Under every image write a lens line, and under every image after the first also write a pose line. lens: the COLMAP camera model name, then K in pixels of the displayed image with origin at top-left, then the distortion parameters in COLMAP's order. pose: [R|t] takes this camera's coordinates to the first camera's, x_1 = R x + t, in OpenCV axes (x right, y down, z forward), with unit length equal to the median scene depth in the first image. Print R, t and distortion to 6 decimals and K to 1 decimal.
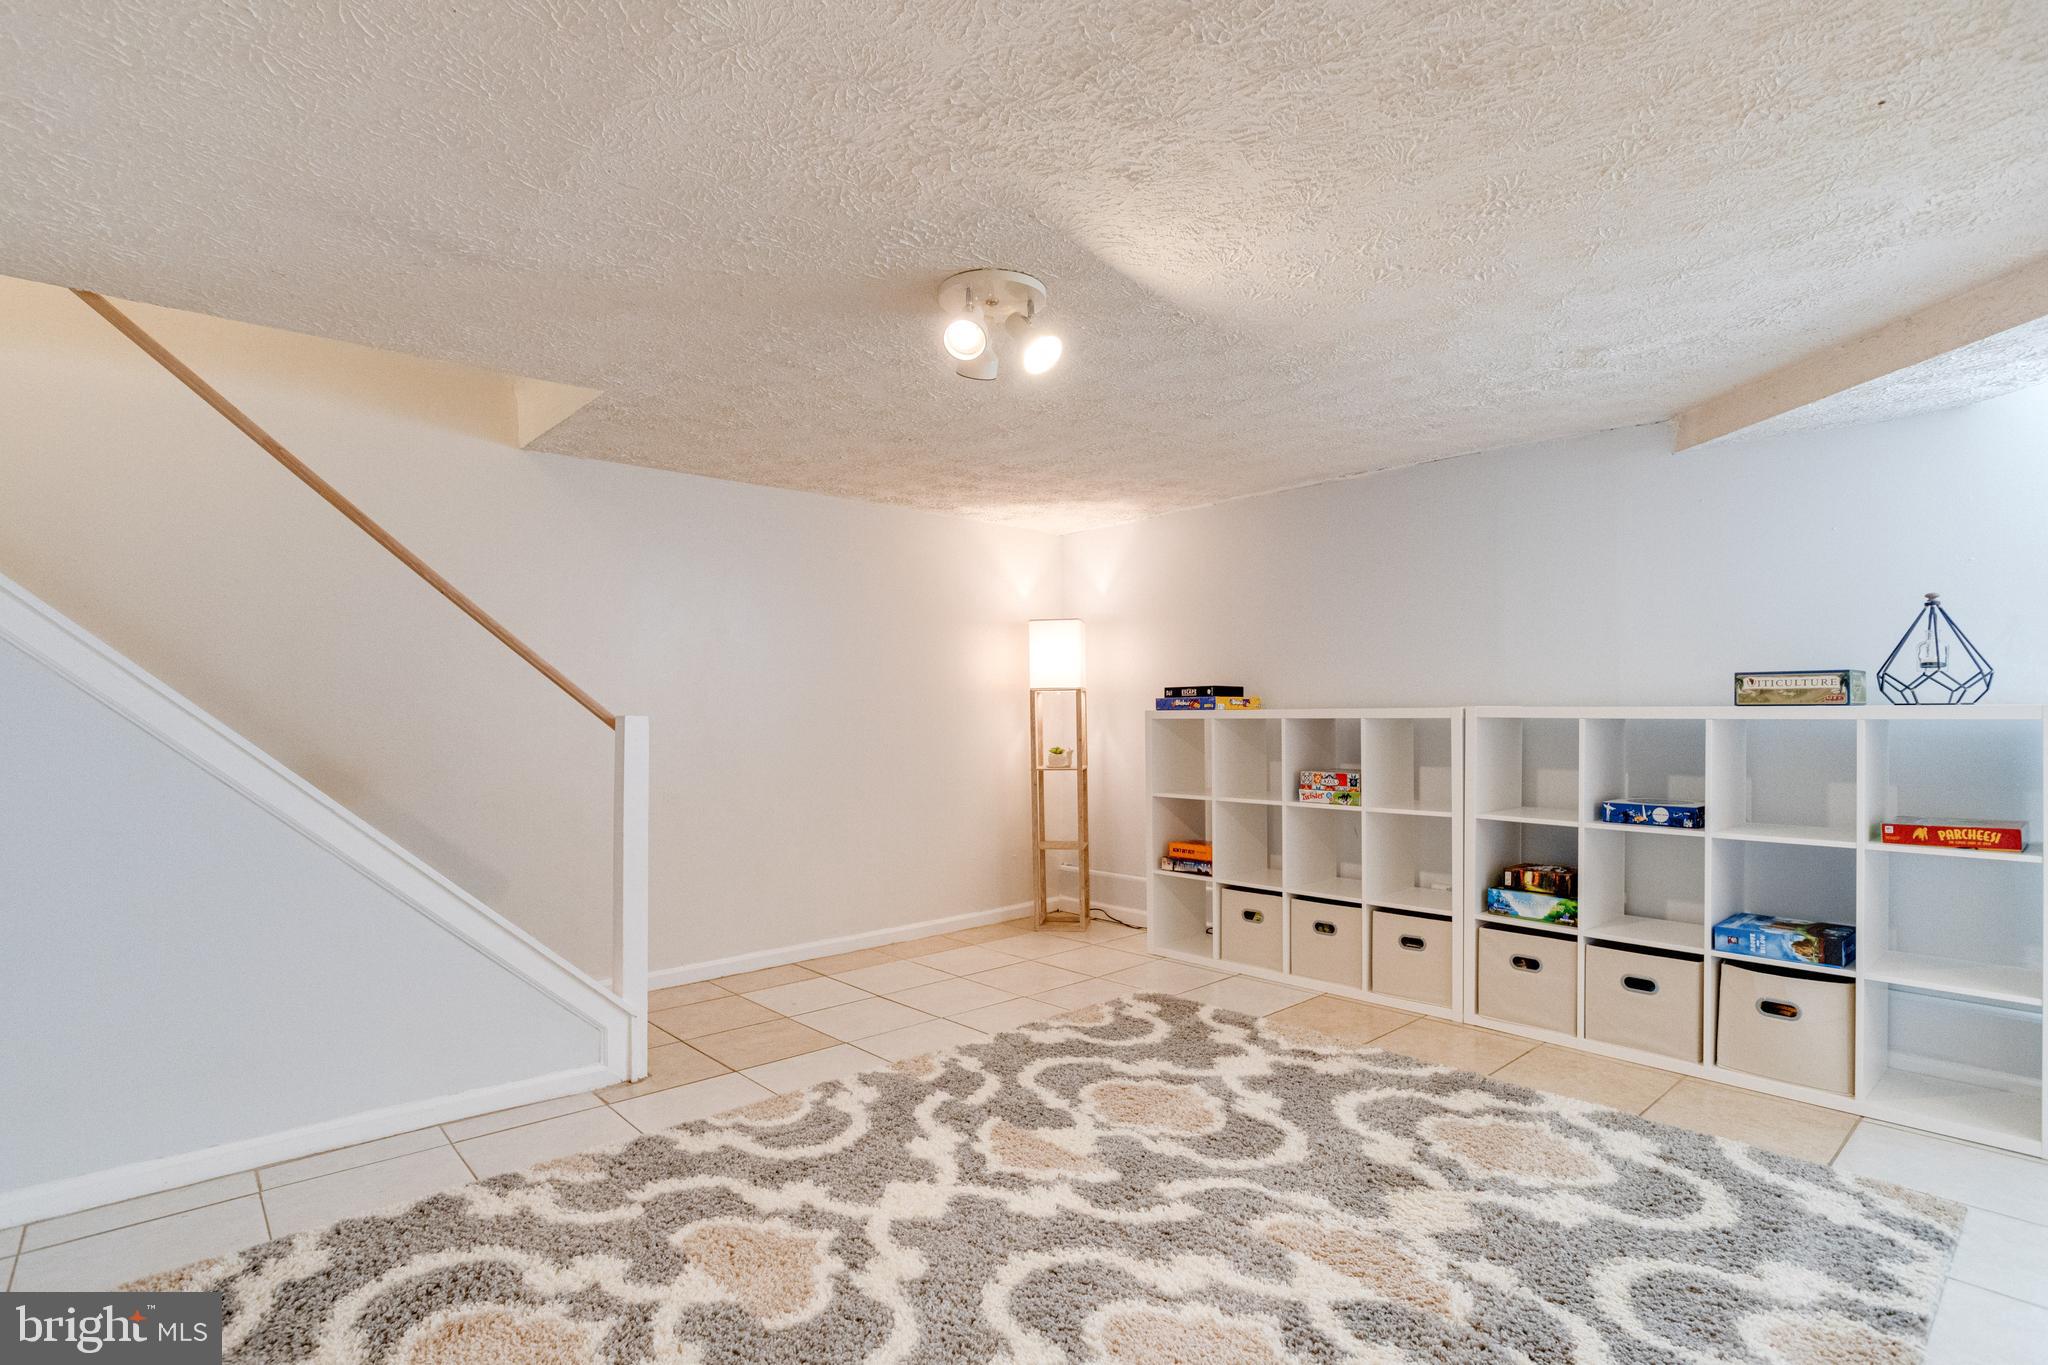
lens RADIAL K [[999.5, 0, 1019.1], [0, 999.5, 655.9], [0, 0, 1]] dist [-0.038873, 0.024831]
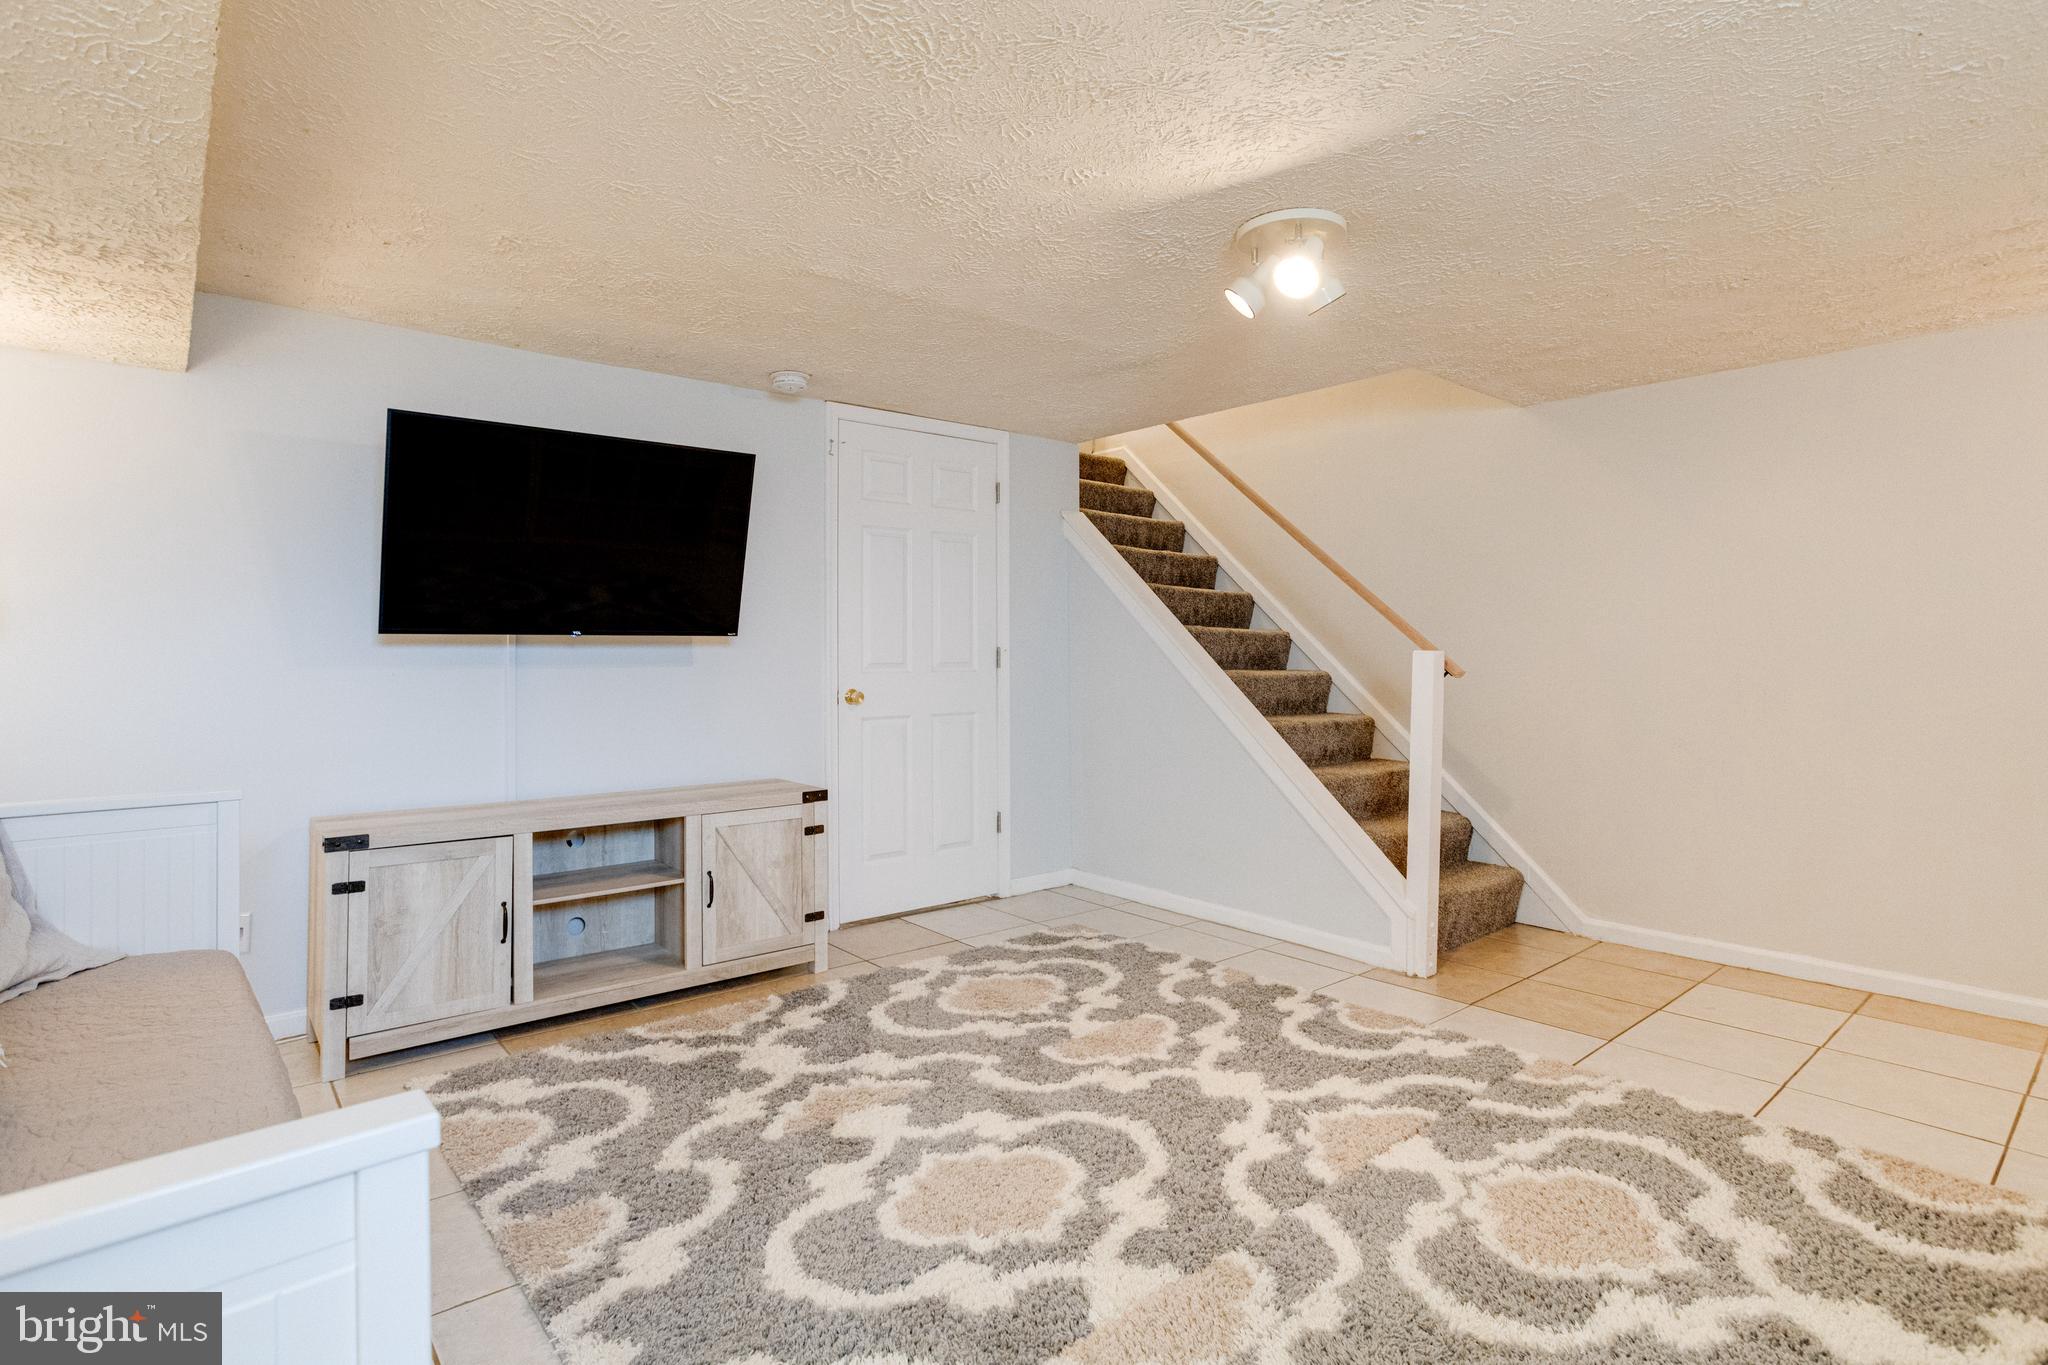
lens RADIAL K [[999.5, 0, 1019.1], [0, 999.5, 655.9], [0, 0, 1]] dist [-0.038873, 0.024831]
pose [[-0.020887, 0.009496, -0.999737, 0.933193], [0.060746, 0.998119, 0.008212, 0.031894], [0.997935, -0.060558, -0.021424, 0.732734]]
